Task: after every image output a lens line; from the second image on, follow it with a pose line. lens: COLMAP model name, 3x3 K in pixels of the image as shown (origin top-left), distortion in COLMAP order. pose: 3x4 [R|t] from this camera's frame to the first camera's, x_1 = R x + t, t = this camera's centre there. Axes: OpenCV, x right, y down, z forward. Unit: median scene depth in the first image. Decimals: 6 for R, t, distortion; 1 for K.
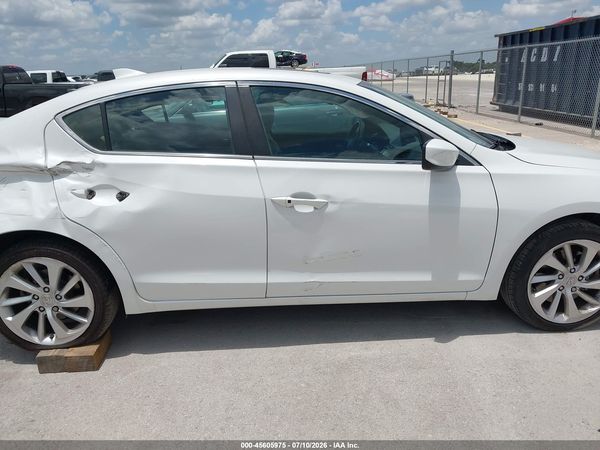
lens RADIAL K [[480.1, 0, 295.9], [0, 480.1, 223.2], [0, 0, 1]] dist [0.012187, -0.005782]
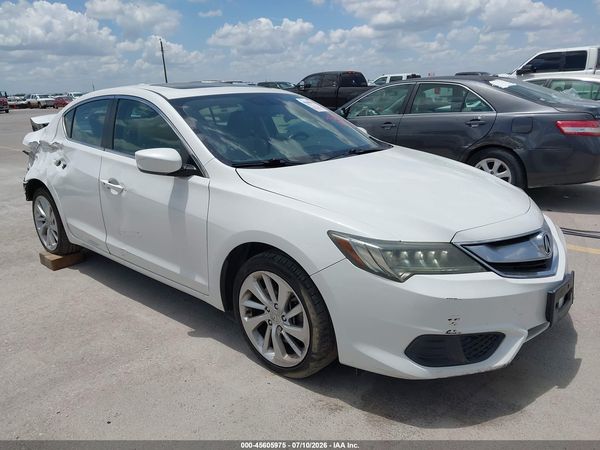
lens RADIAL K [[480.1, 0, 283.5], [0, 480.1, 231.8], [0, 0, 1]] dist [0.012187, -0.005782]
pose [[0.693231, 0.207706, -0.690137, 1.215257], [-0.196611, 0.975753, 0.096173, -0.133665], [0.693380, 0.069019, 0.717259, 0.356090]]
